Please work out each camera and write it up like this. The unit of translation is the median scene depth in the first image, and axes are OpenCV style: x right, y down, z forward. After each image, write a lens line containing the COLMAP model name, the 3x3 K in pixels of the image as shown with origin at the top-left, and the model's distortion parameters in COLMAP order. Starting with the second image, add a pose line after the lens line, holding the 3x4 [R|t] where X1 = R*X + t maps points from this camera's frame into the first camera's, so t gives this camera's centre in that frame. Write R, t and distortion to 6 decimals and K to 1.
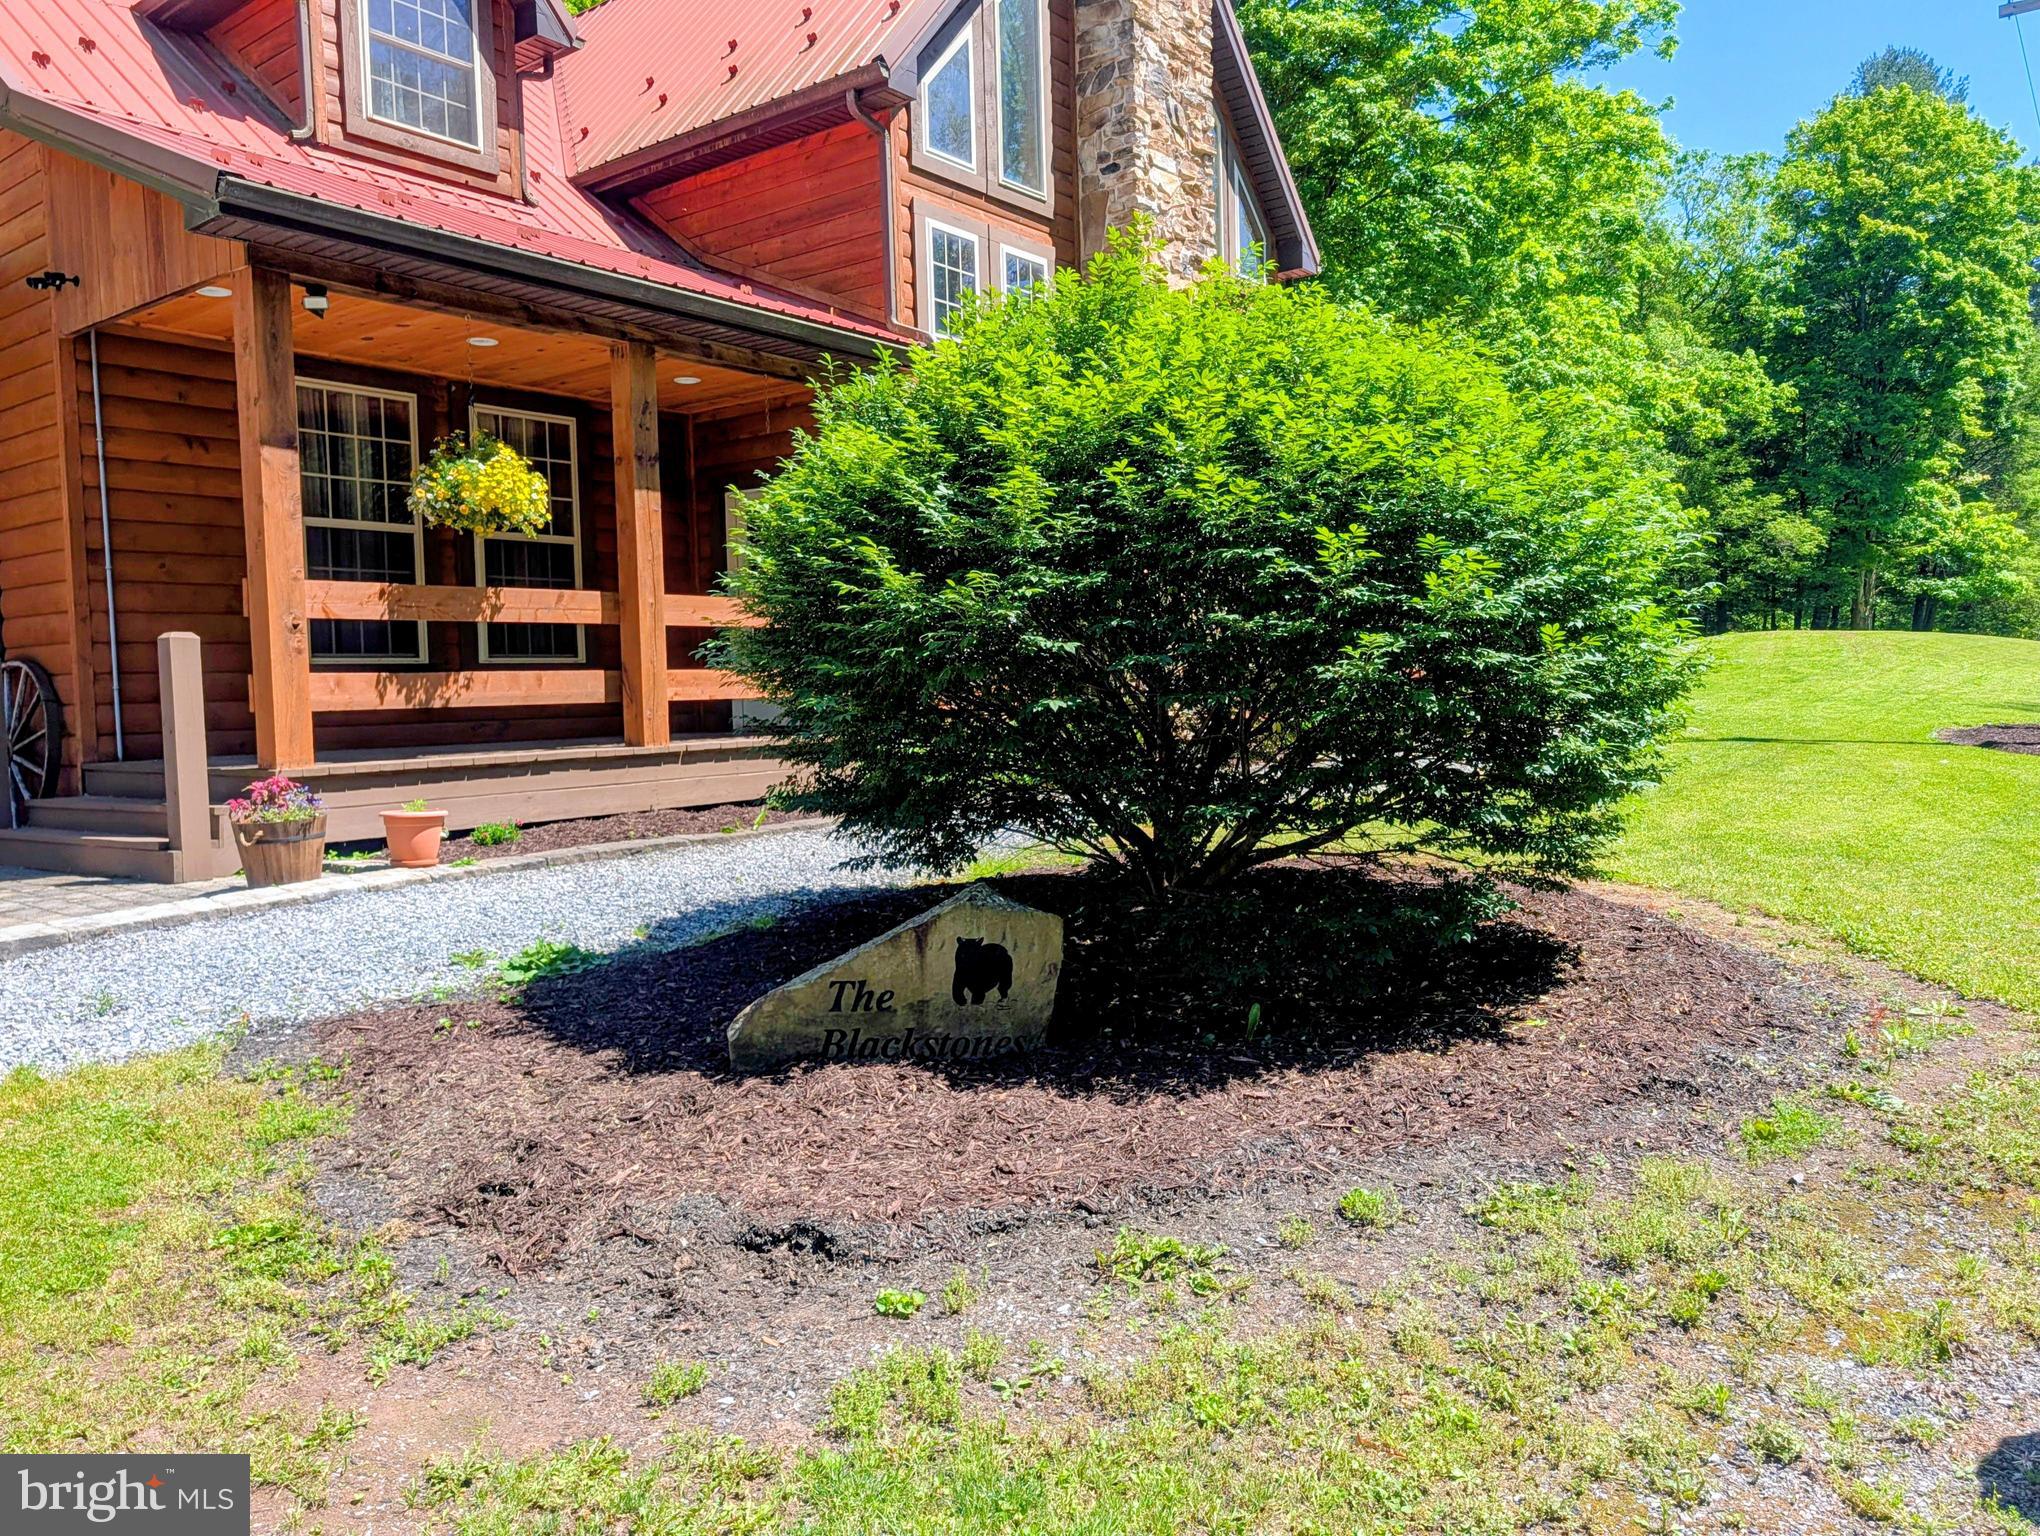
lens RADIAL K [[1560.0, 0, 994.7], [0, 1560.0, 763.8], [0, 0, 1]] dist [0.037987, -0.000826]
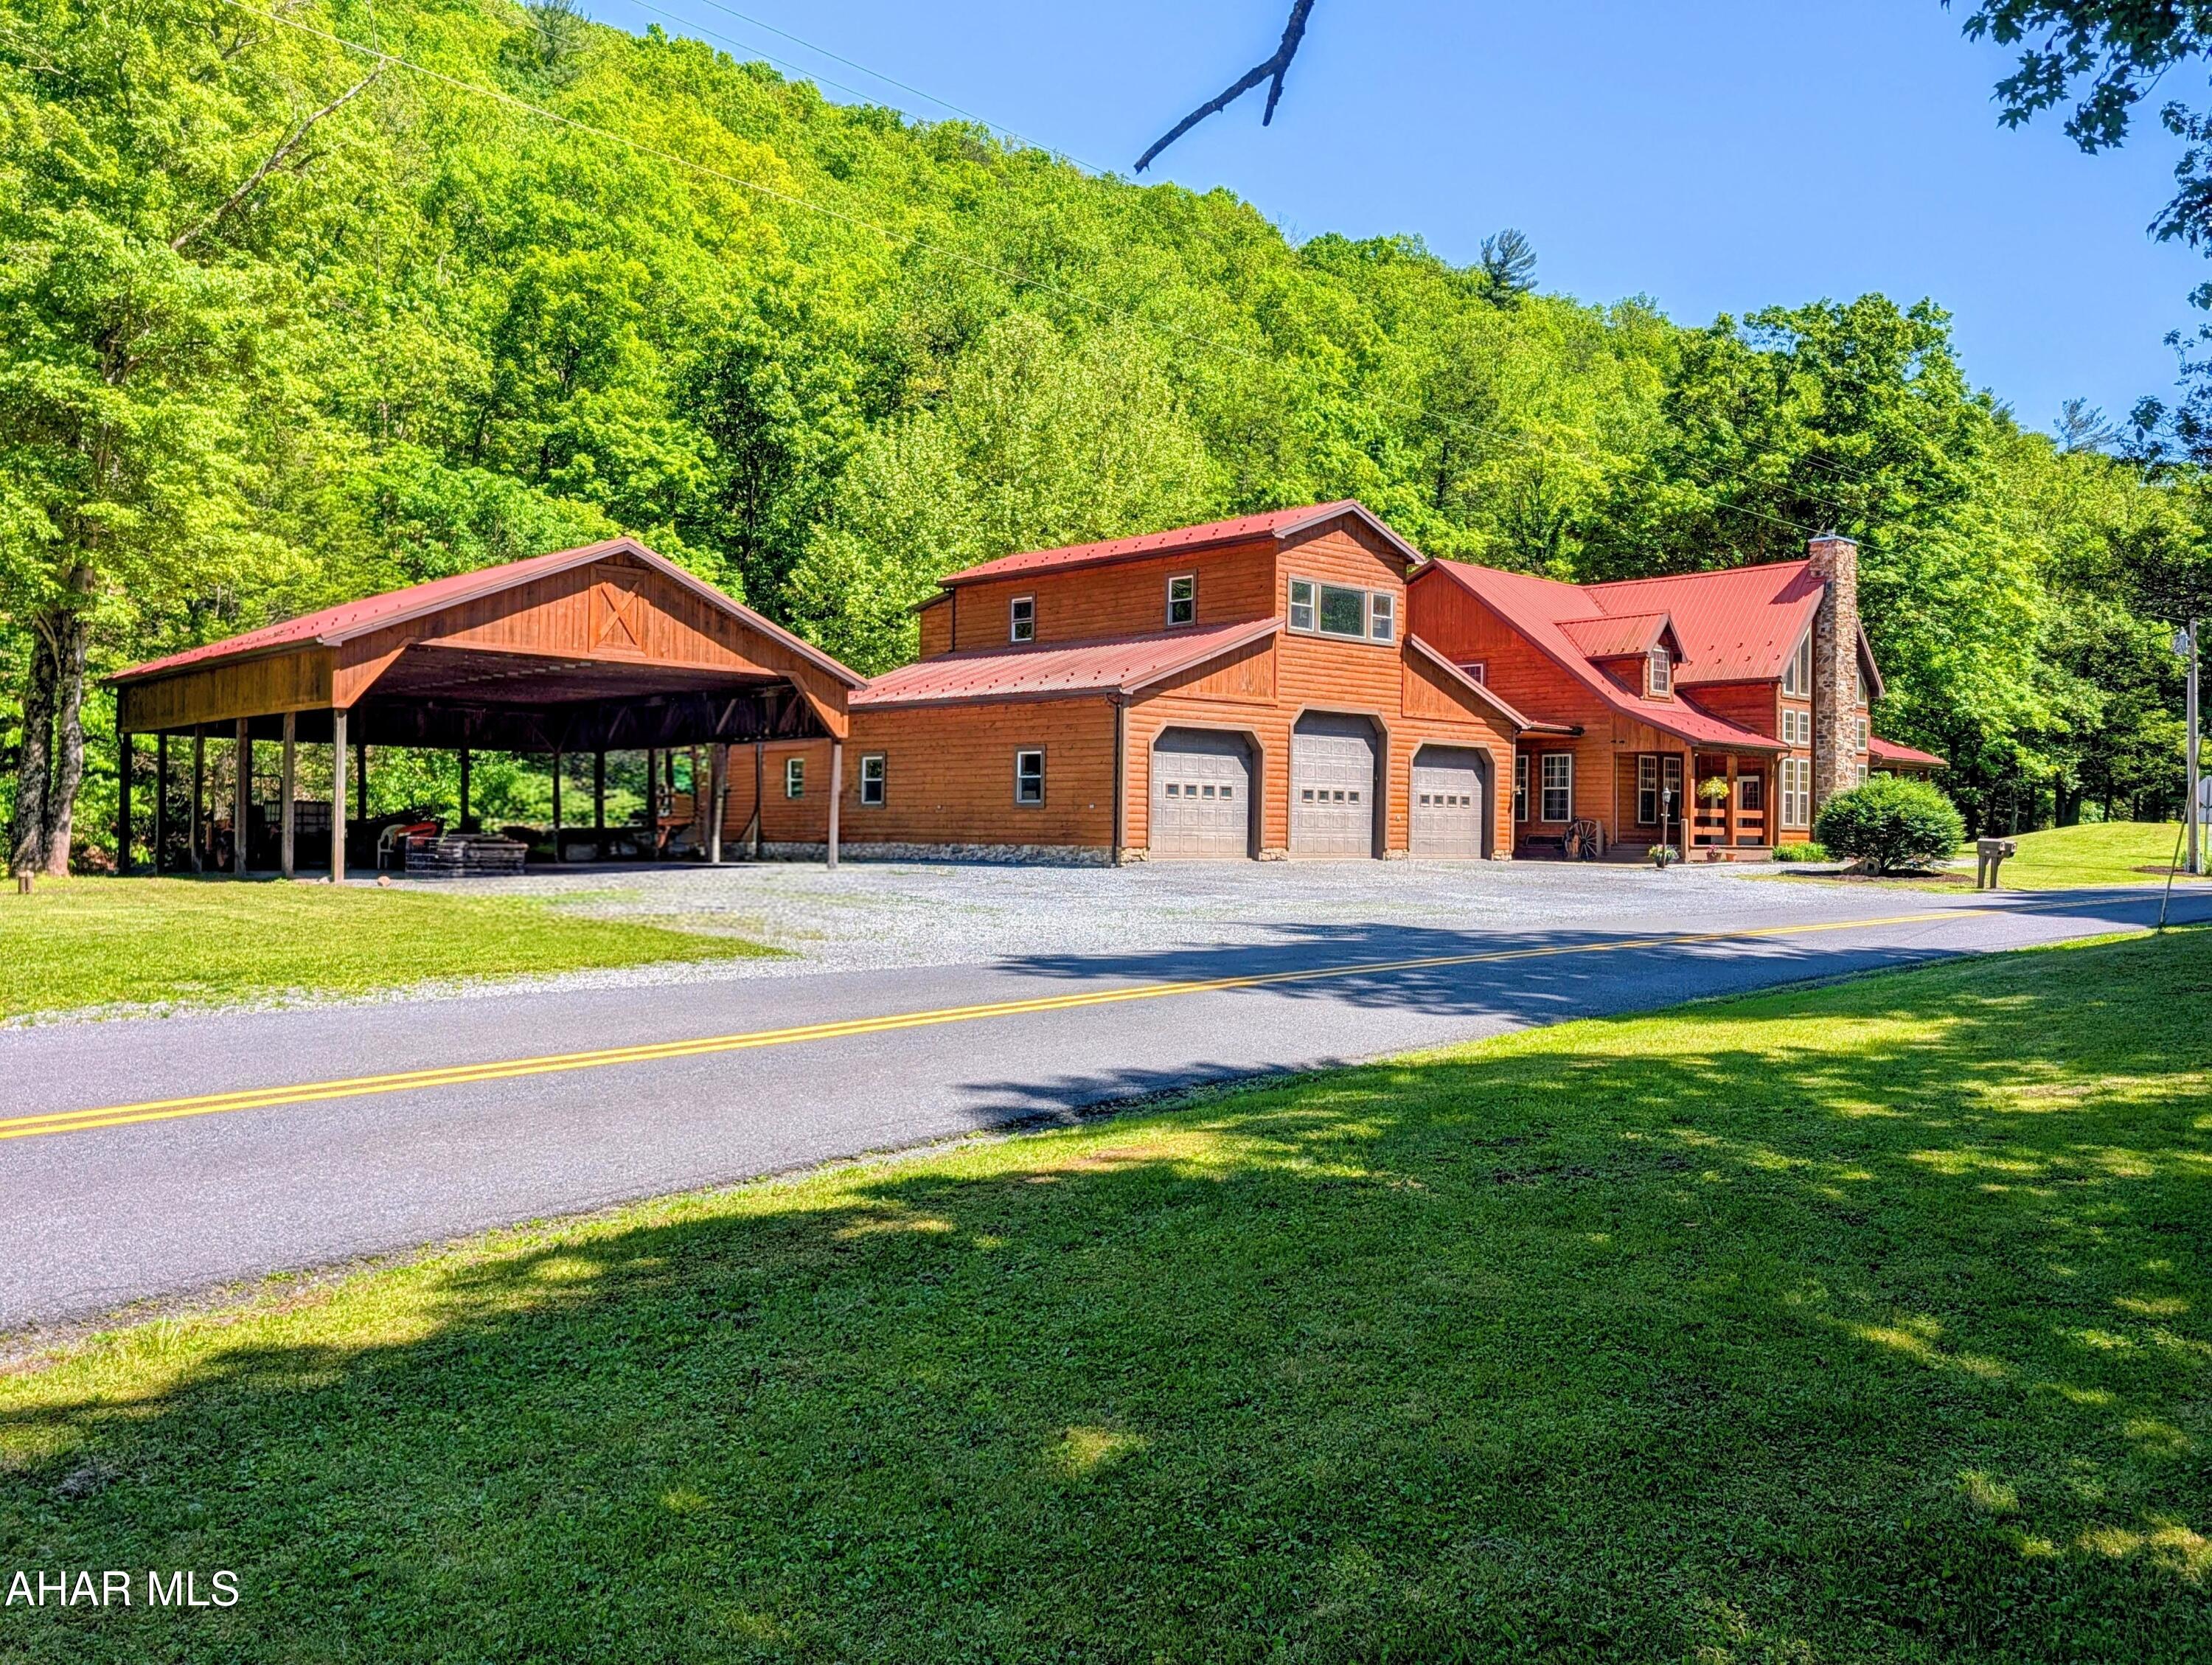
lens RADIAL K [[1730.3, 0, 1106.0], [0, 1730.3, 832.5], [0, 0, 1]] dist [0.045342, -0.255305]
pose [[0.985995, 0.041778, -0.161456, -0.953629], [-0.050880, 0.997316, -0.052656, 0.238486], [0.158823, 0.060133, 0.985474, -3.277194]]
